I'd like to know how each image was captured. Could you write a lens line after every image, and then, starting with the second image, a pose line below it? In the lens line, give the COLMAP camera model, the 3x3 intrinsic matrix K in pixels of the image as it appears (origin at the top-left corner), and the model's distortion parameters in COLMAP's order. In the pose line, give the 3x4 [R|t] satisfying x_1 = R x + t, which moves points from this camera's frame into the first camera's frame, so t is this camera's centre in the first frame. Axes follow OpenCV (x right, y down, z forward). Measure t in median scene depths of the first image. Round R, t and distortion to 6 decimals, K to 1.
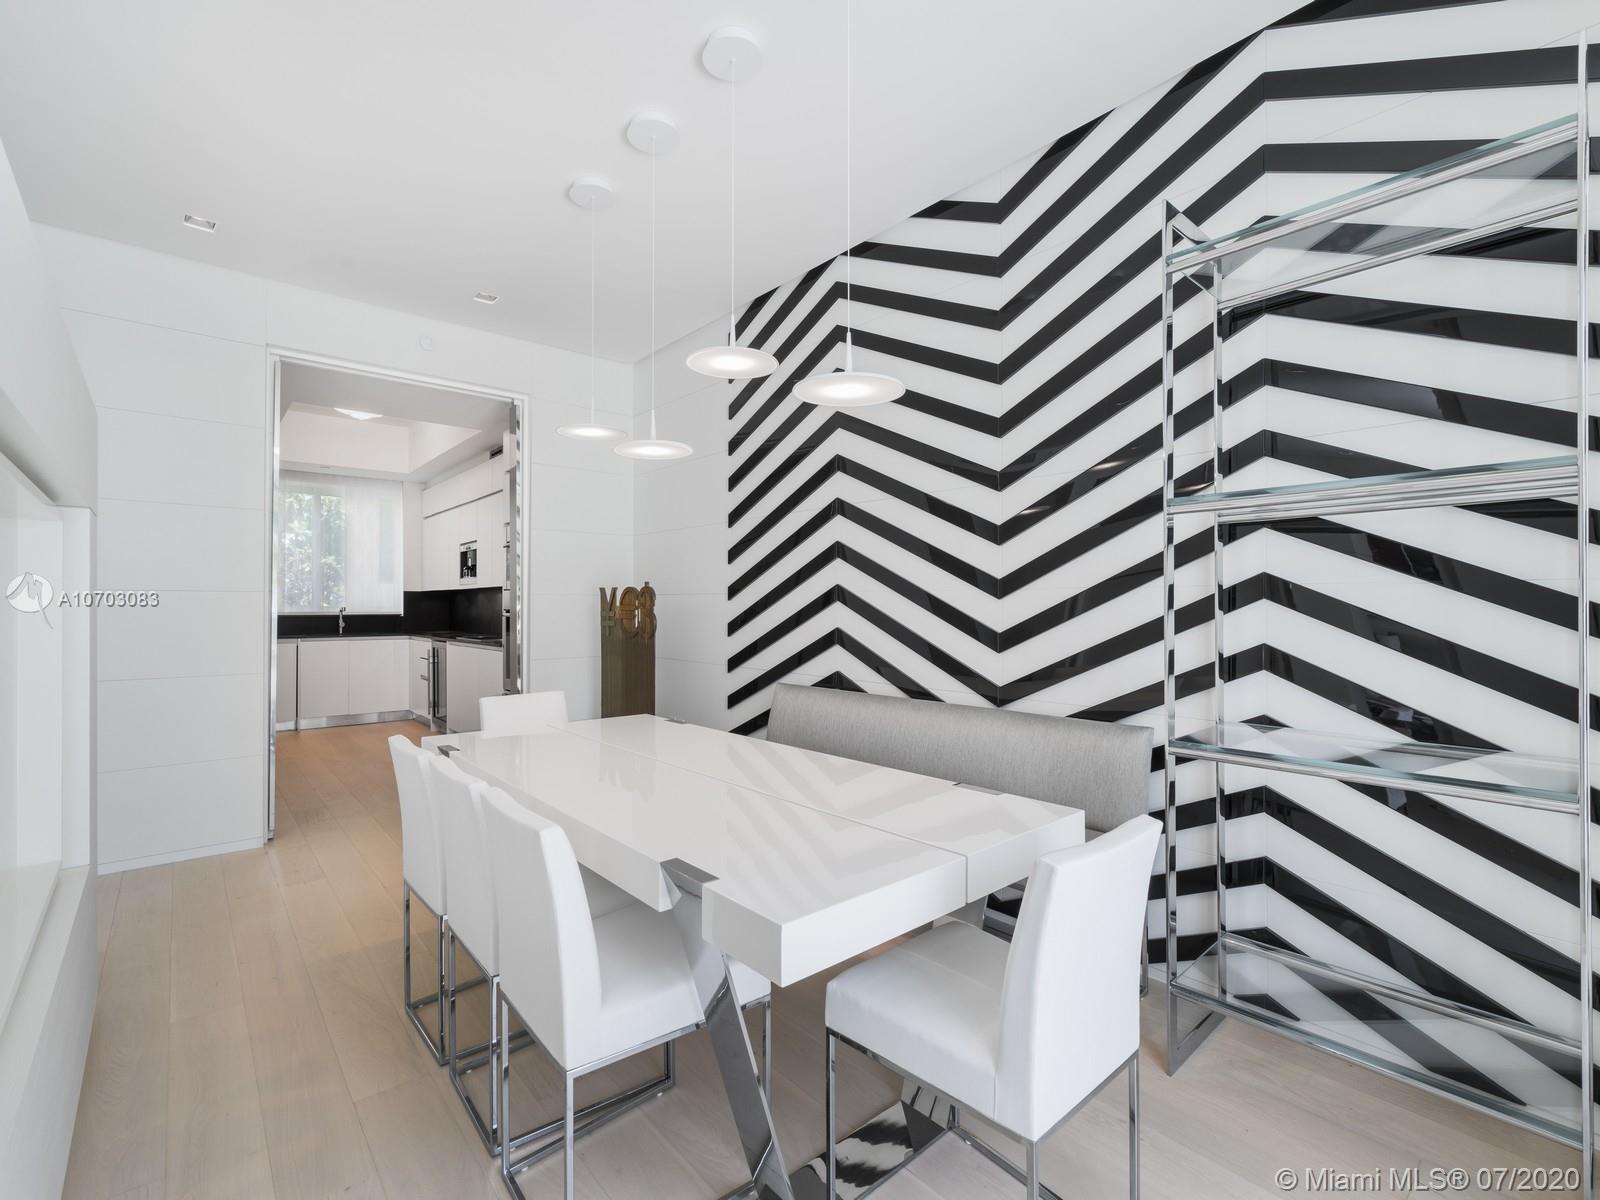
lens RADIAL K [[718.8, 0, 801.9], [0, 718.8, 595.9], [0, 0, 1]] dist [-0.008776, 0.001430]
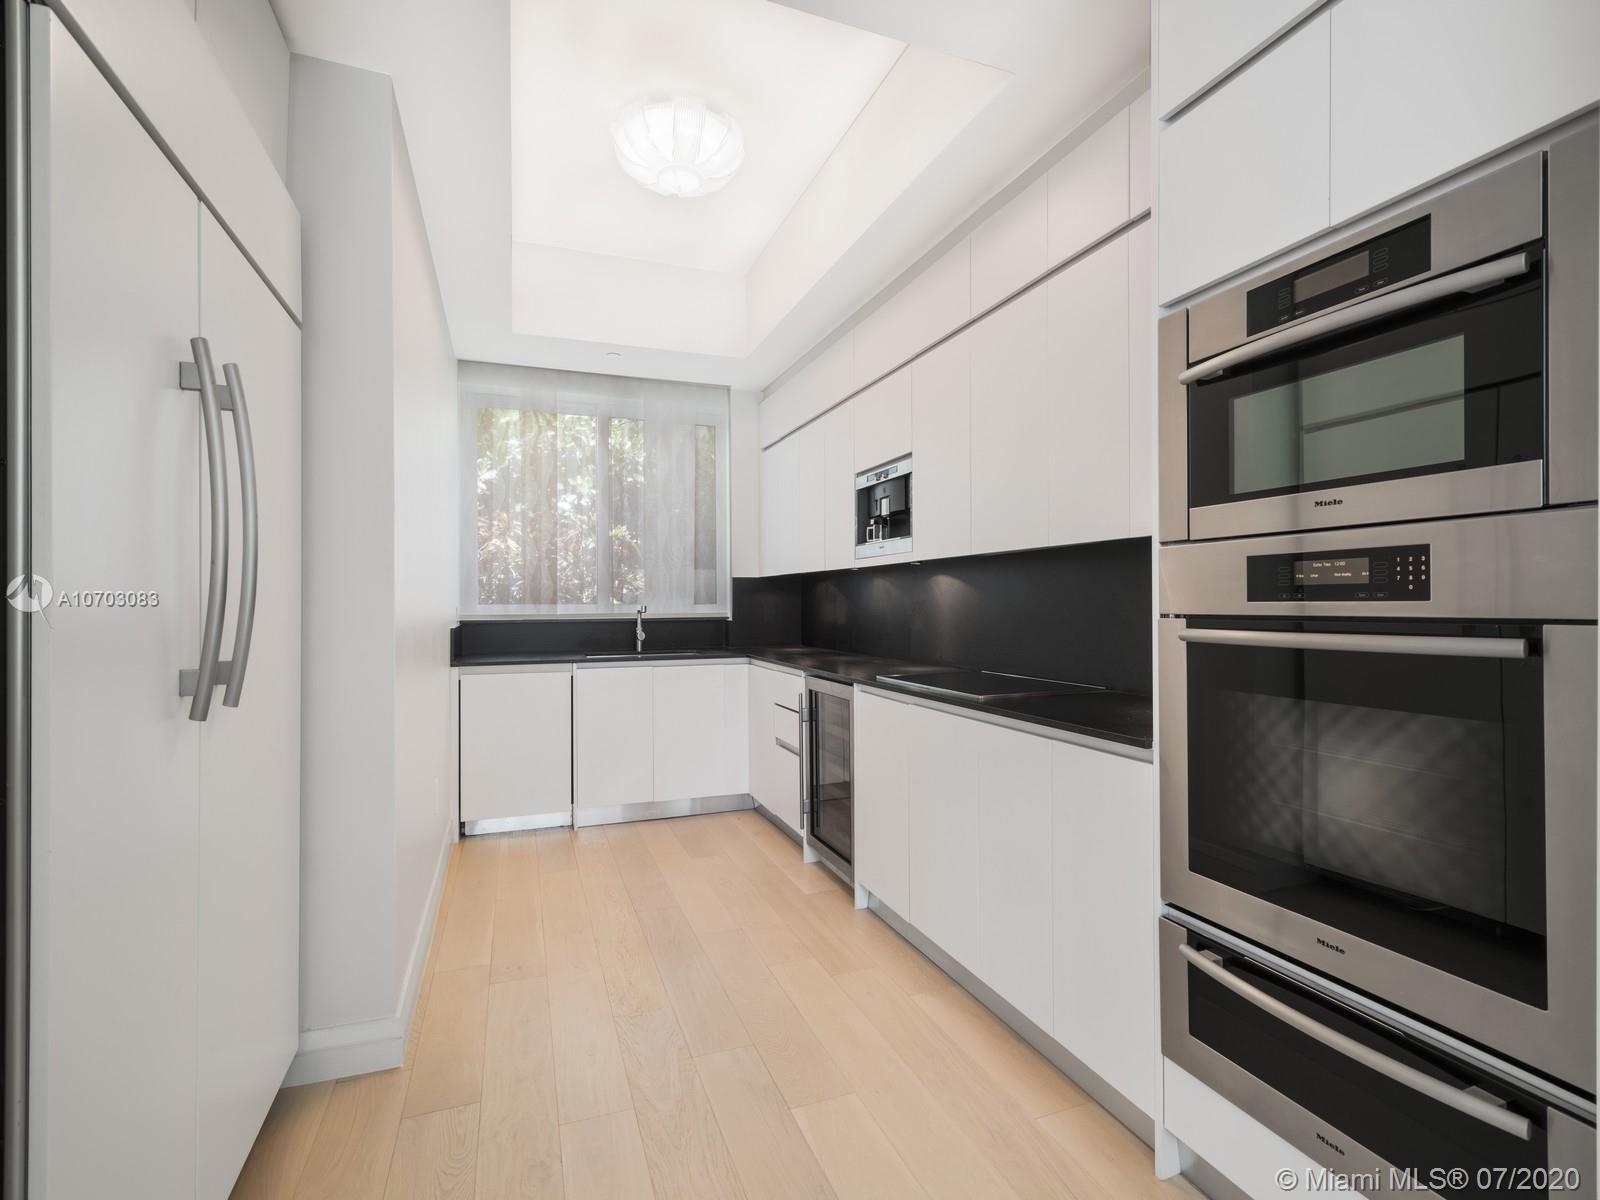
lens RADIAL K [[718.8, 0, 796.8], [0, 718.8, 598.9], [0, 0, 1]] dist [-0.008776, 0.001430]
pose [[0.941003, -0.004424, -0.338370, -0.356235], [0.007152, 0.999951, 0.006815, 0.007932], [0.338323, -0.008833, 0.940989, 0.541315]]
